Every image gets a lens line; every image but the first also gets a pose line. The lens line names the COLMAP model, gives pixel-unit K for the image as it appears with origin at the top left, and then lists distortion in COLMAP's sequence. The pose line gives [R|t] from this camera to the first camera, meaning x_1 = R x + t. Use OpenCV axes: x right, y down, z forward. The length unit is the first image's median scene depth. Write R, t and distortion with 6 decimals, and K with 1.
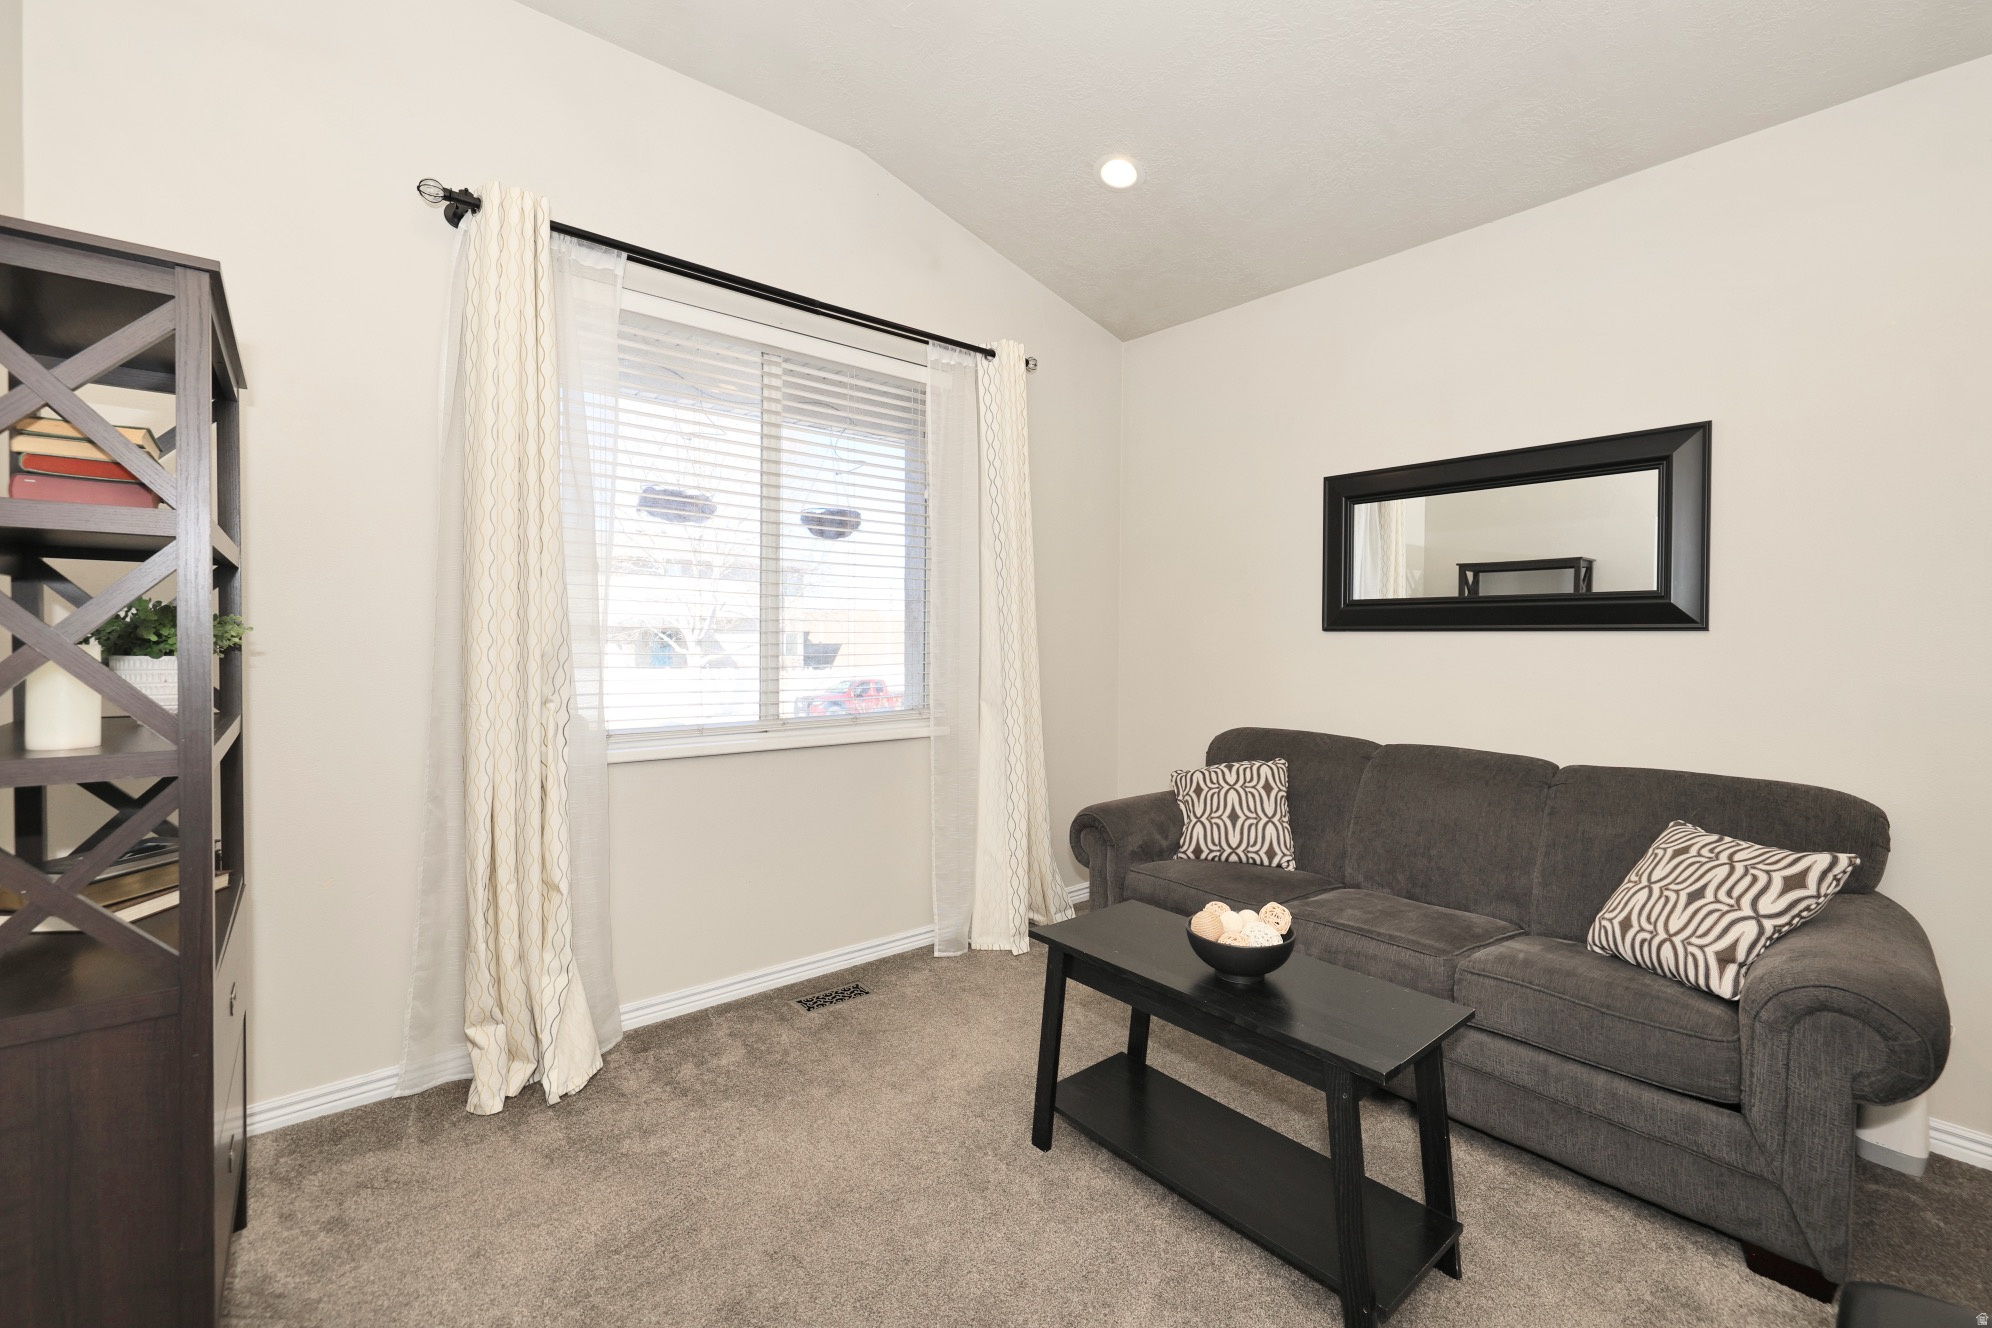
lens RADIAL K [[842.3, 0, 995.7], [0, 842.3, 658.4], [0, 0, 1]] dist [-0.001881, -0.000187]
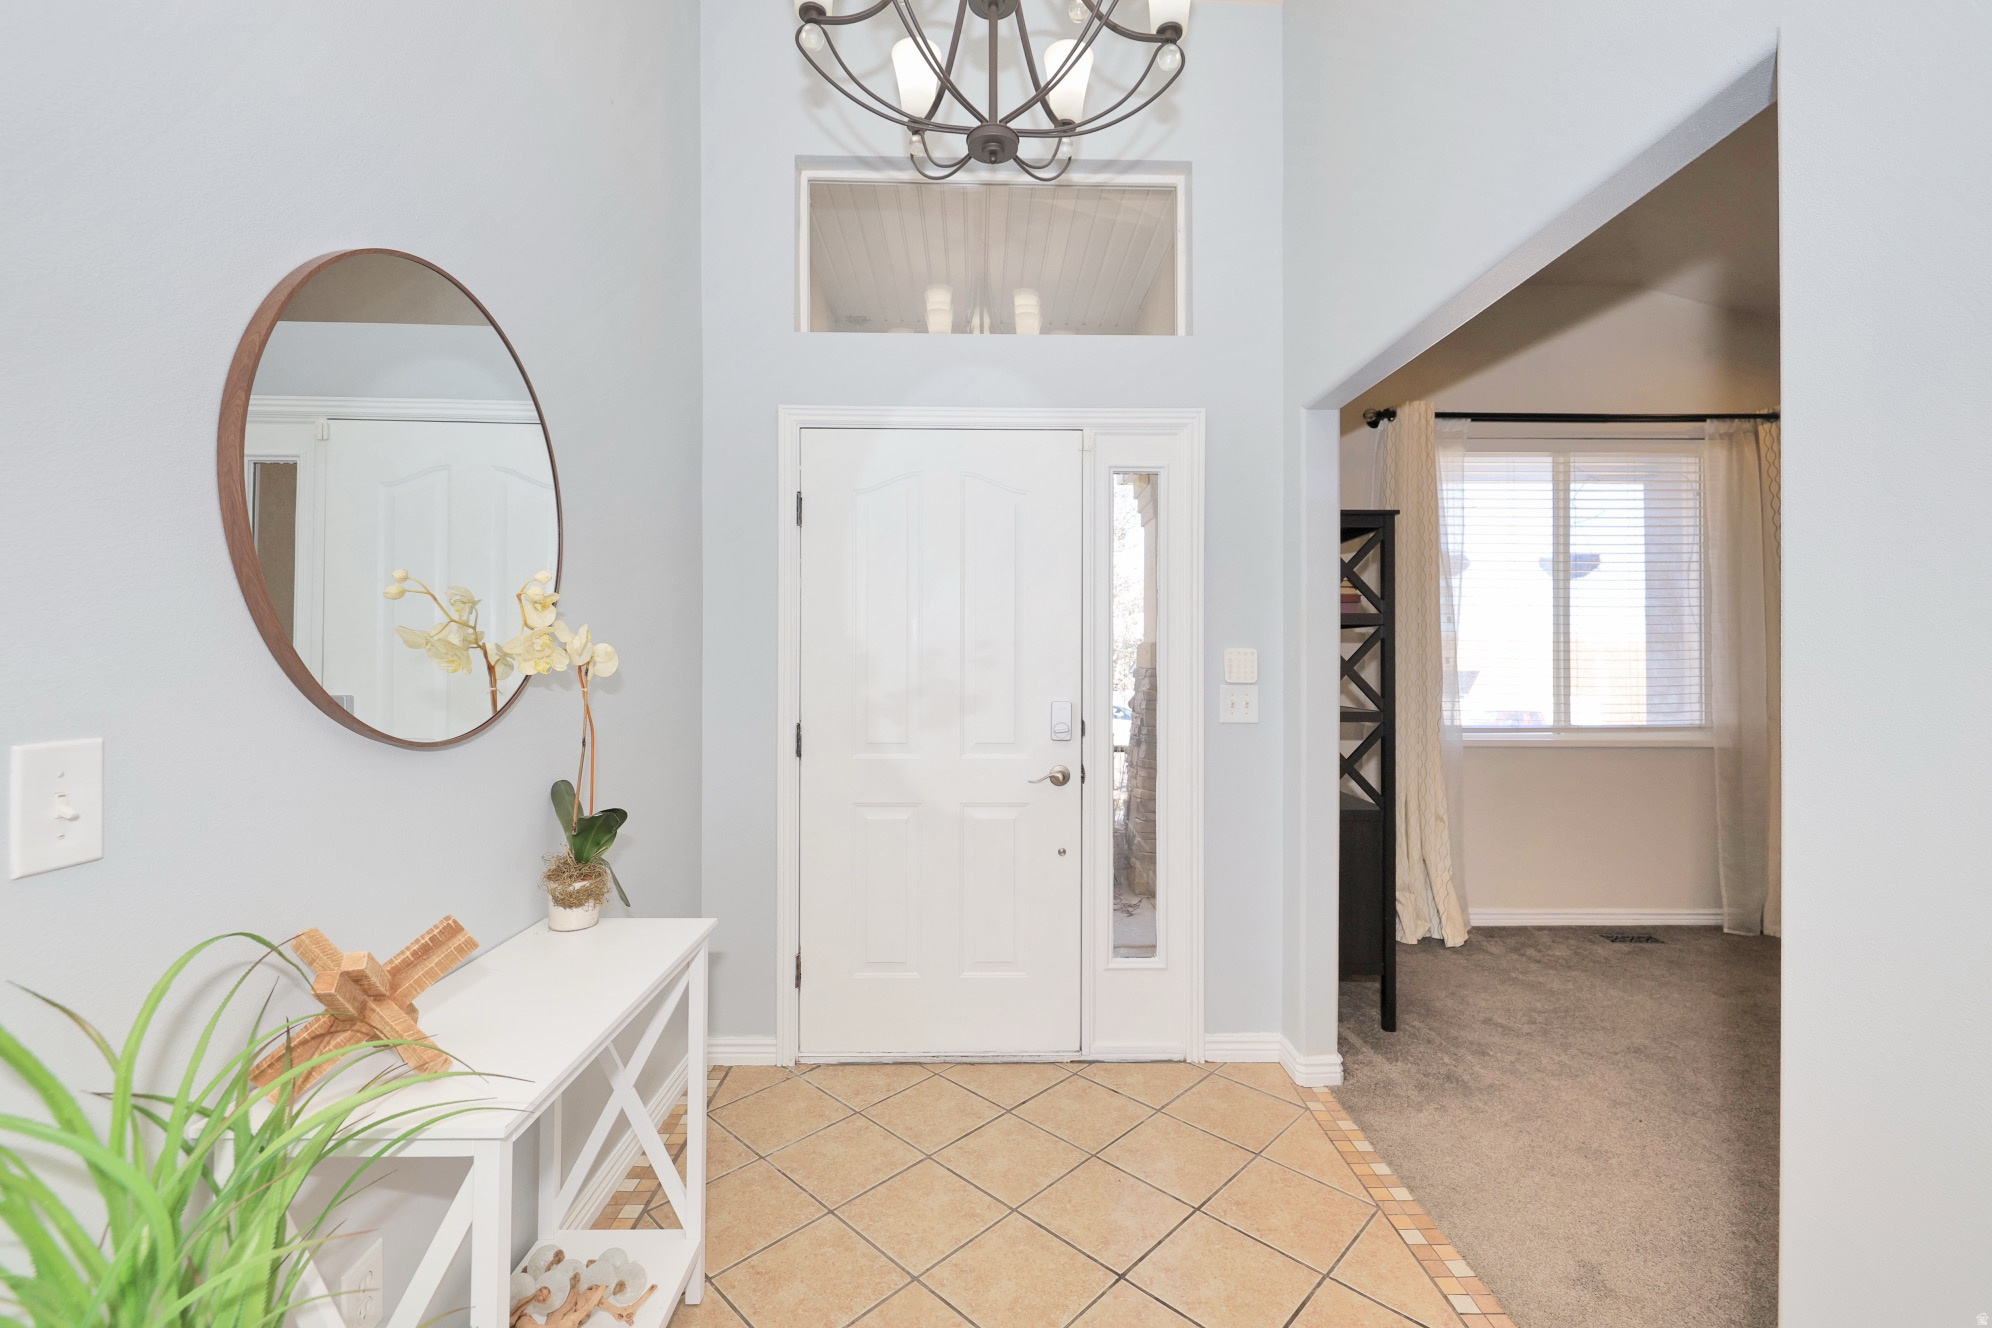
lens RADIAL K [[842.3, 0, 995.7], [0, 842.3, 658.4], [0, 0, 1]] dist [-0.001881, -0.000187]
pose [[0.771985, -0.008967, -0.635577, -0.130593], [-0.014808, 0.999375, -0.032087, 0.024487], [0.635468, 0.034182, 0.771370, -0.710075]]
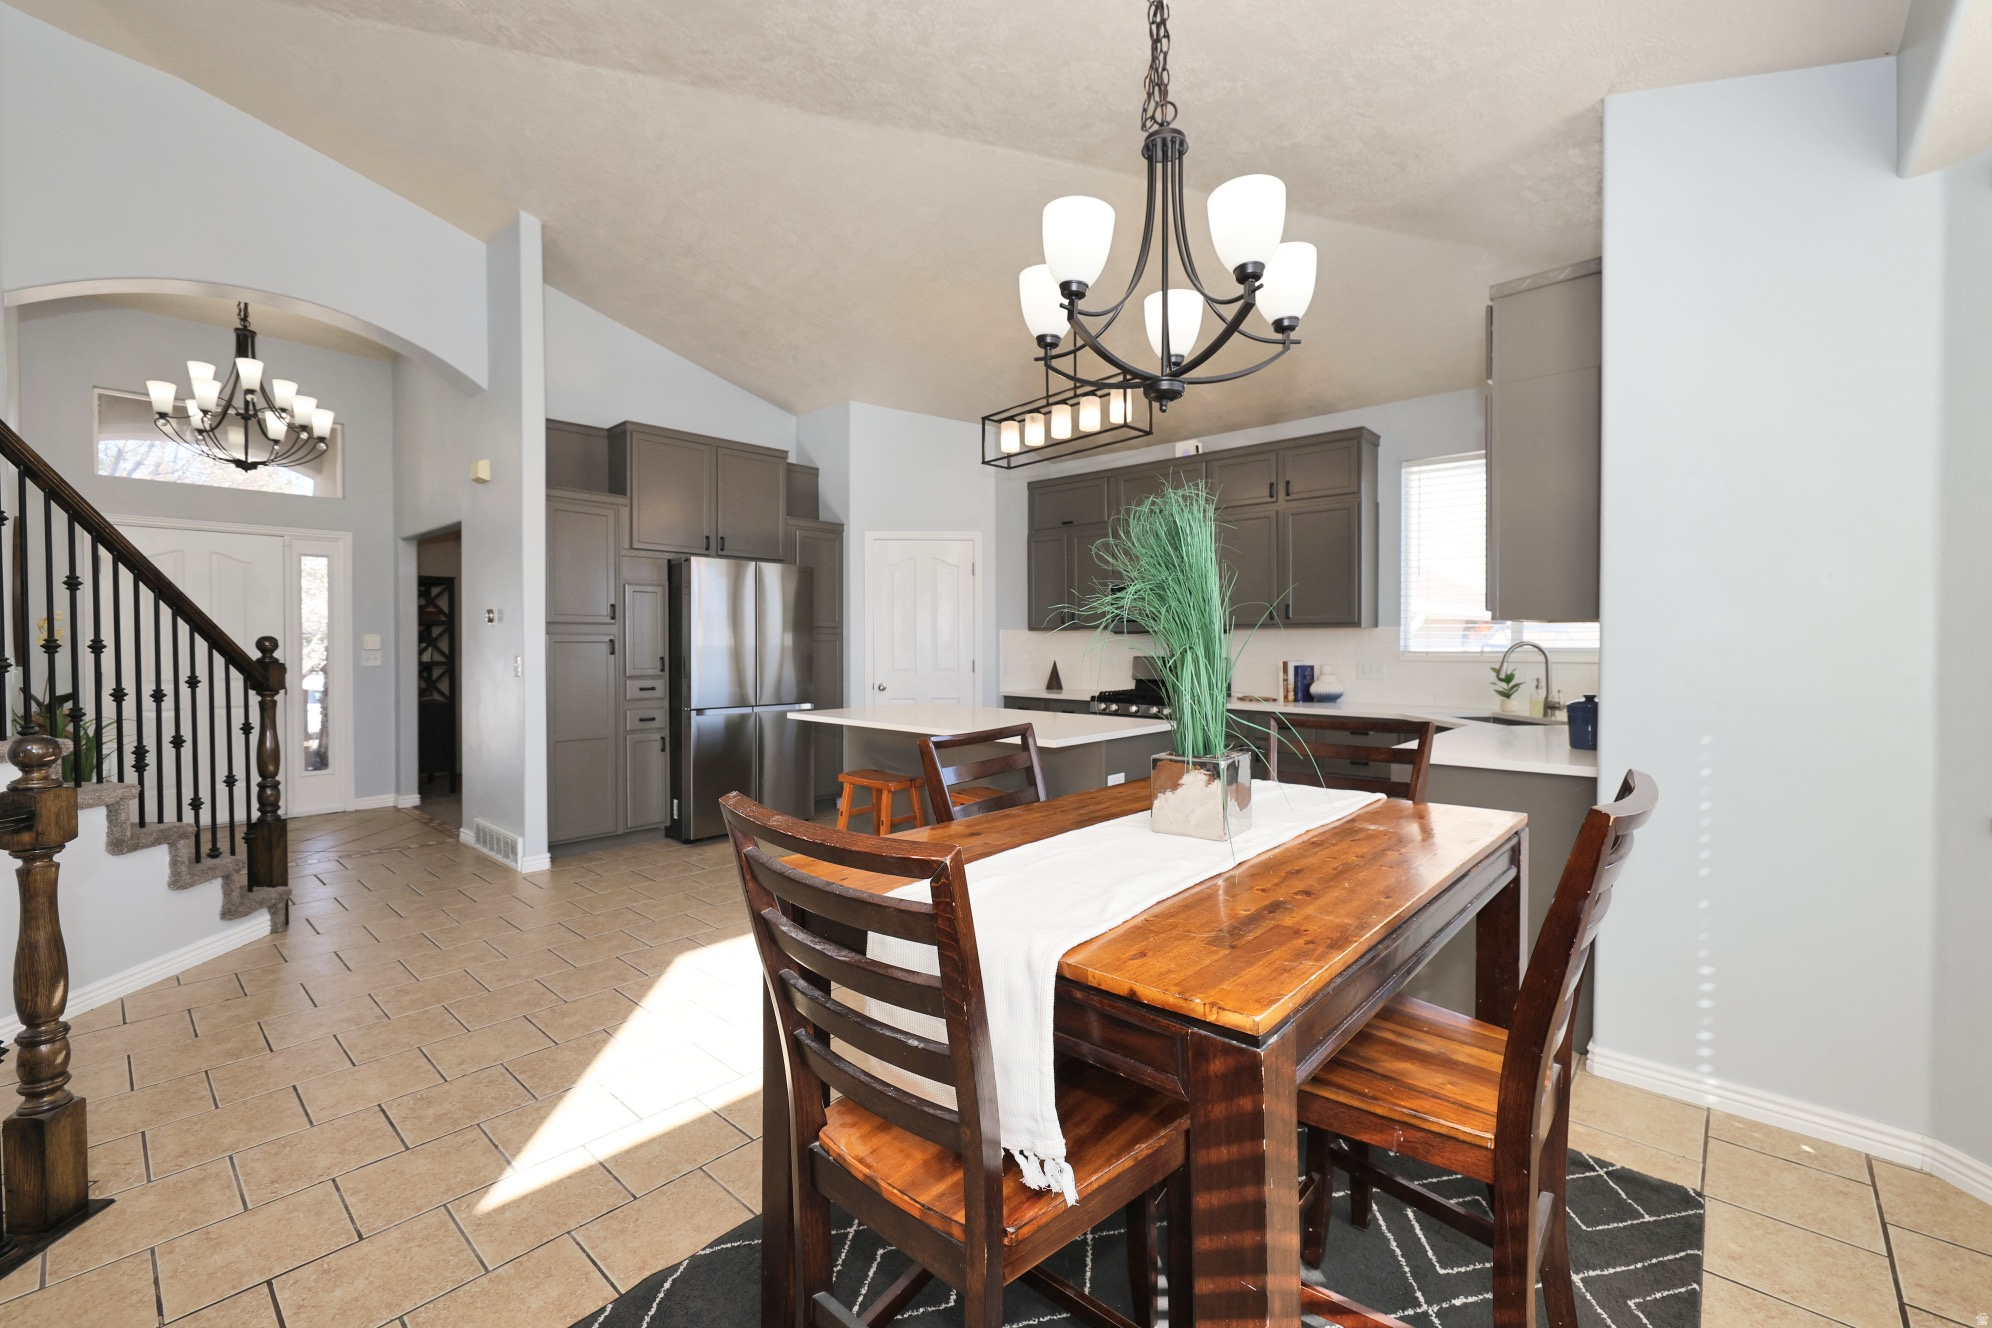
lens RADIAL K [[842.3, 0, 995.7], [0, 842.3, 658.4], [0, 0, 1]] dist [-0.001881, -0.000187]
pose [[0.990904, -0.011326, 0.134097, 1.381086], [0.013005, 0.999848, -0.011651, 0.127019], [-0.133944, 0.013289, 0.990900, -3.139982]]
